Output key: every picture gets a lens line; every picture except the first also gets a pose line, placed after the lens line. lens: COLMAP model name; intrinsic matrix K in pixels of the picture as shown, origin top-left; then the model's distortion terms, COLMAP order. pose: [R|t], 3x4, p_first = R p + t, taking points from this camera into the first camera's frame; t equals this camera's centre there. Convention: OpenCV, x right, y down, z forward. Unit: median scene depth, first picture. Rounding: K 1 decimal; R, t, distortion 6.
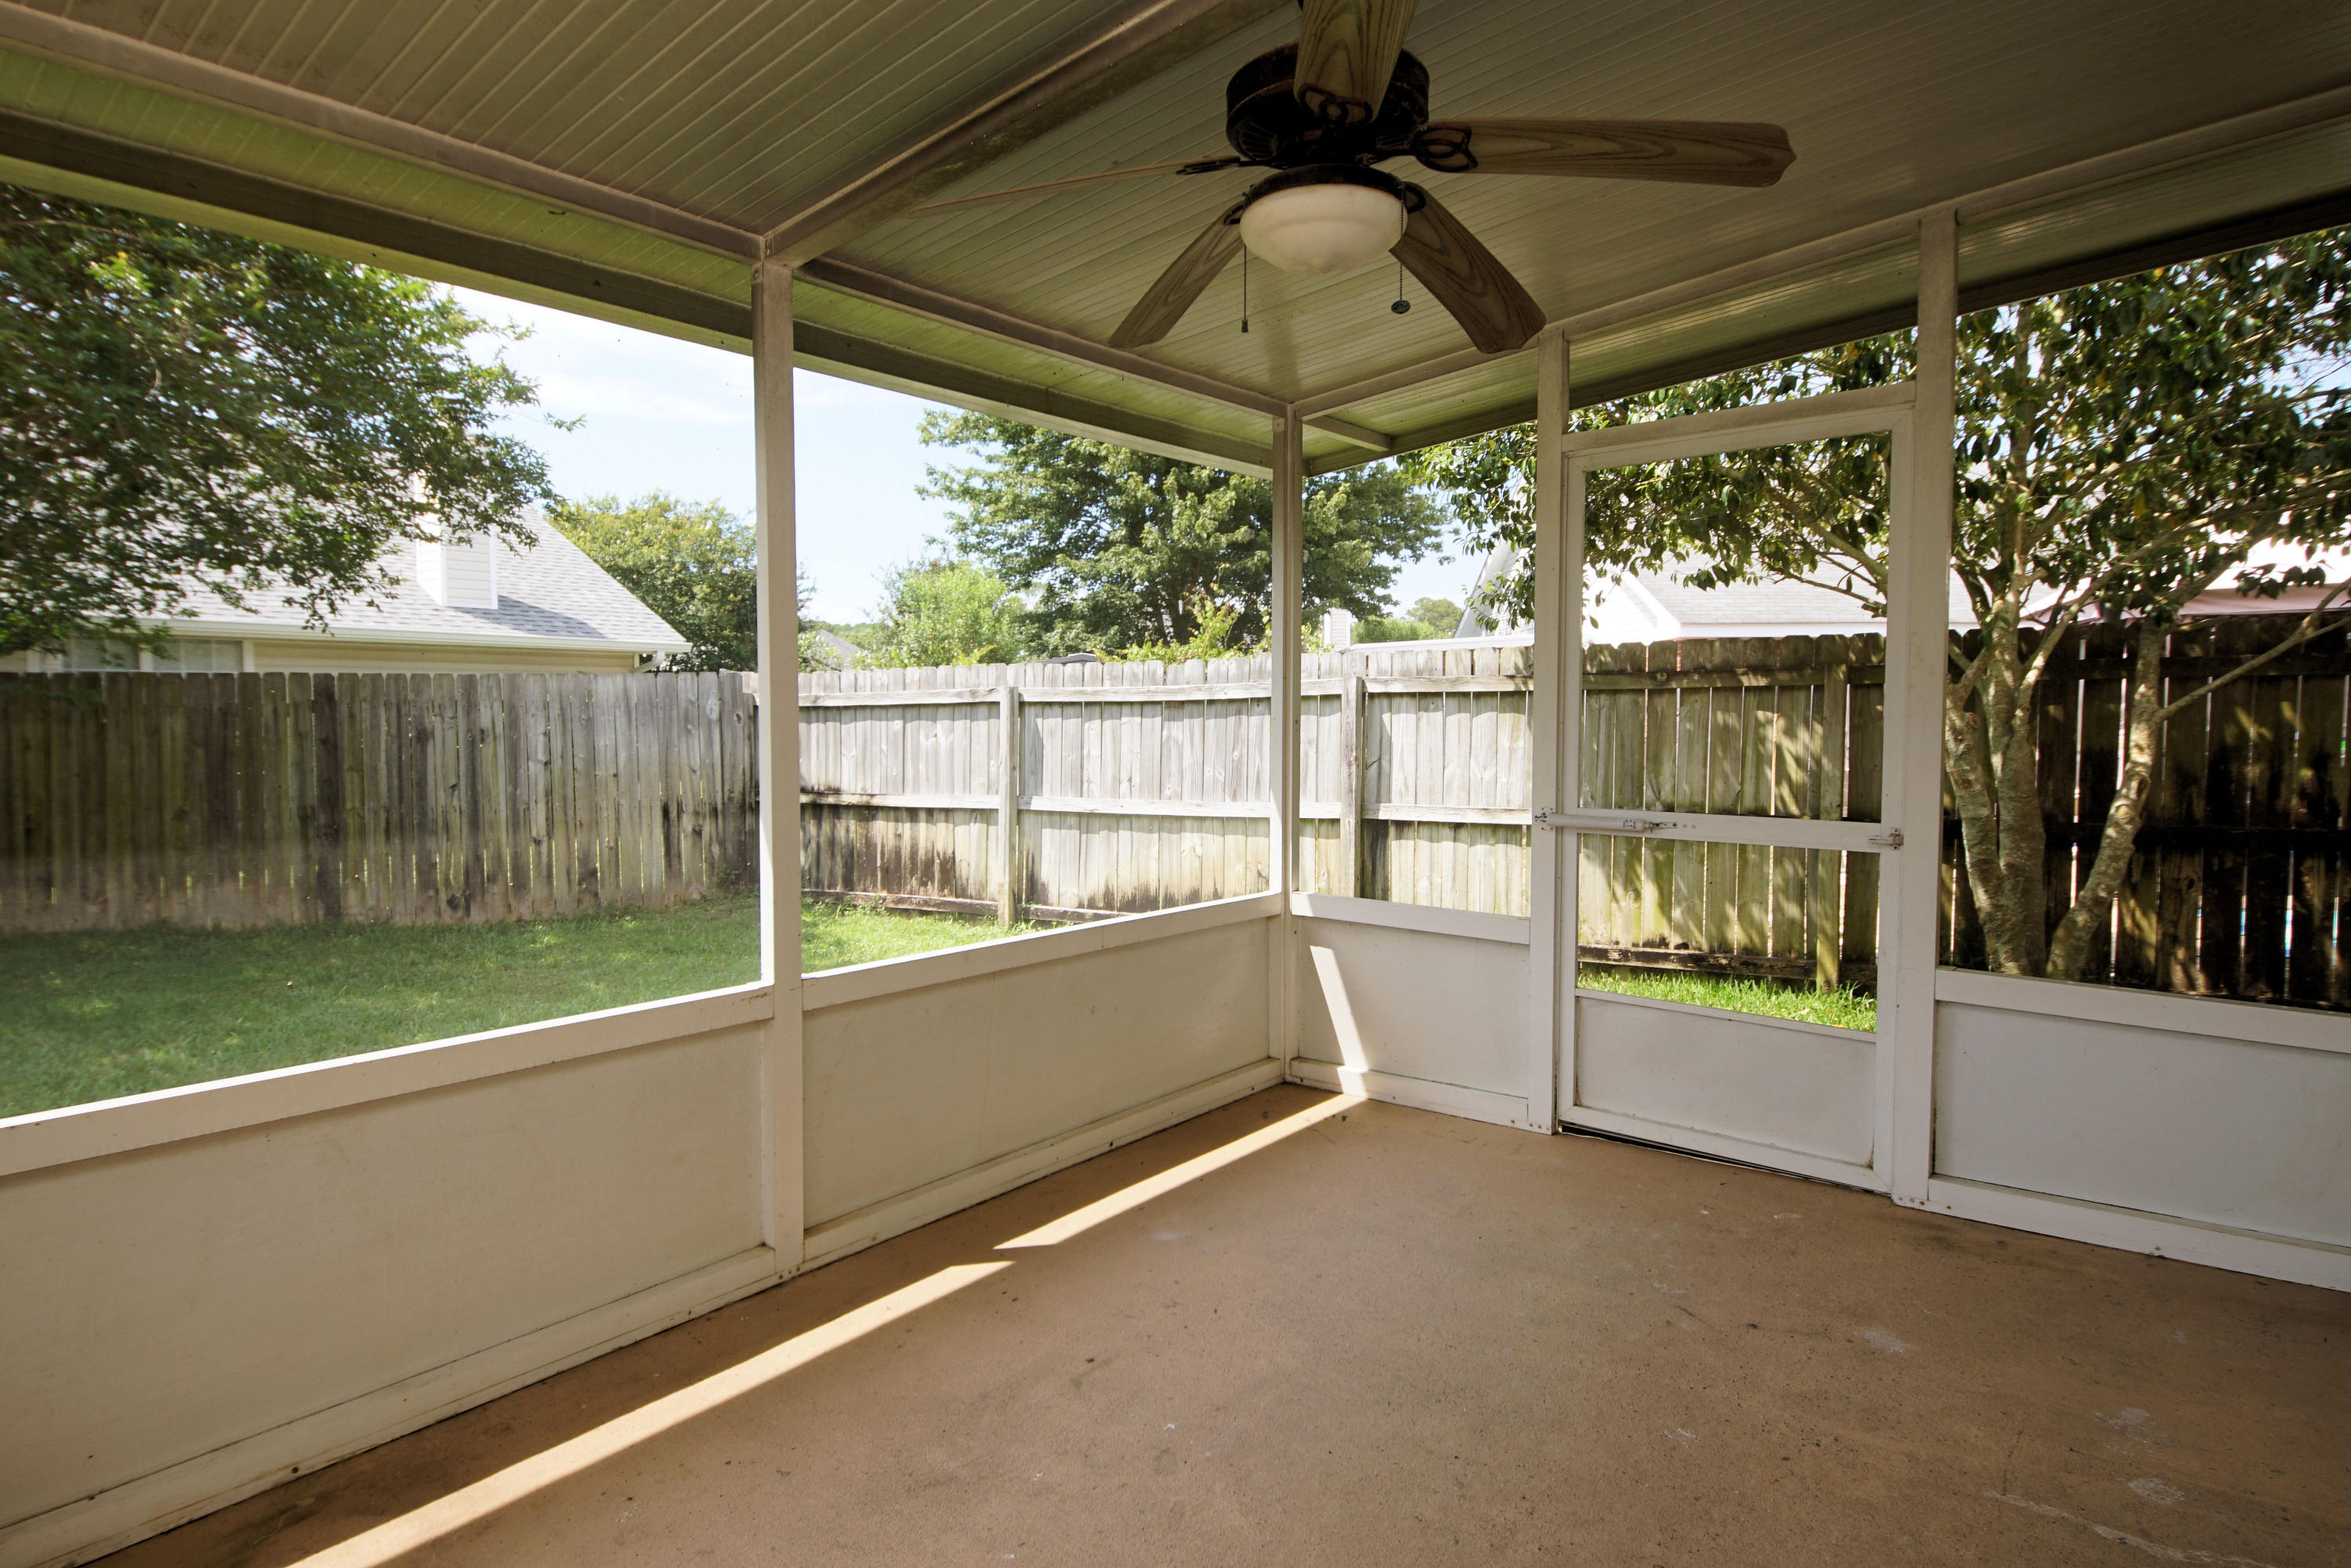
lens RADIAL K [[1246.5, 0, 1176.5], [0, 1246.5, 789.6], [0, 0, 1]] dist [0.001480, -0.000312]
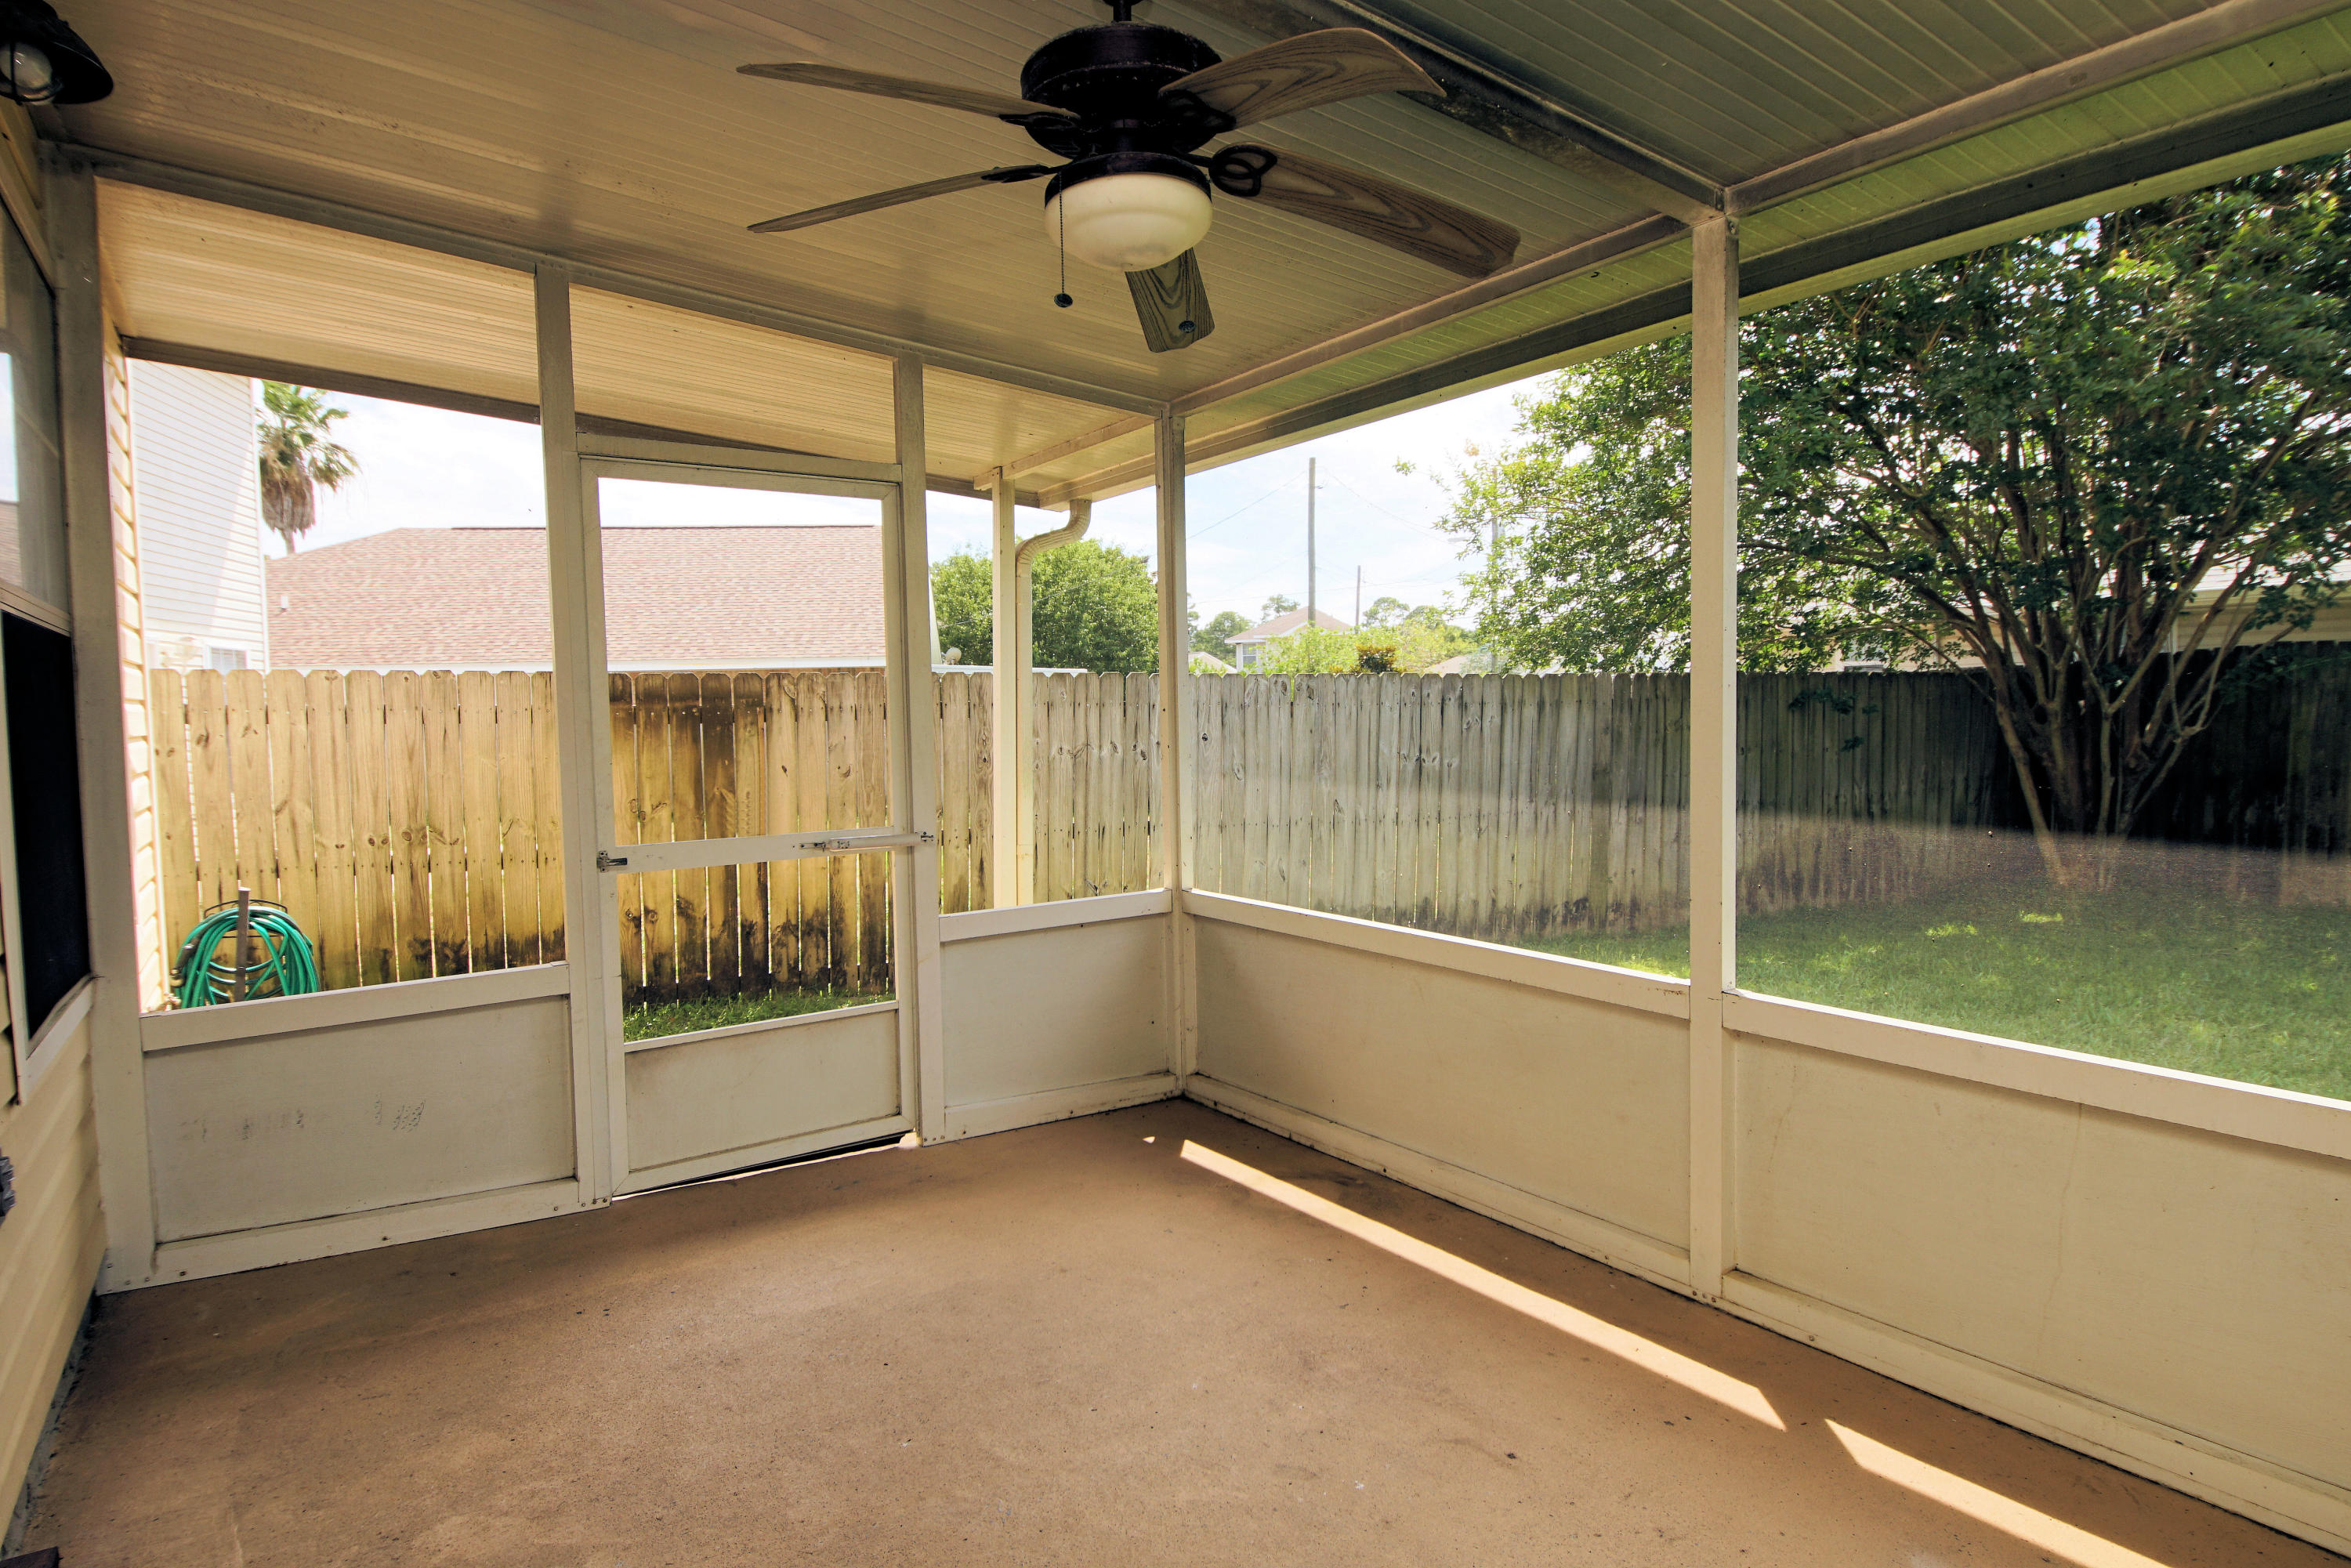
lens RADIAL K [[1261.1, 0, 1171.7], [0, 1261.1, 791.4], [0, 0, 1]] dist [0.025299, -0.024417]
pose [[-0.256833, 0.060573, -0.964556, 0.739563], [-0.047600, 0.996030, 0.075224, -0.049125], [0.965283, 0.065233, -0.252930, 0.882277]]
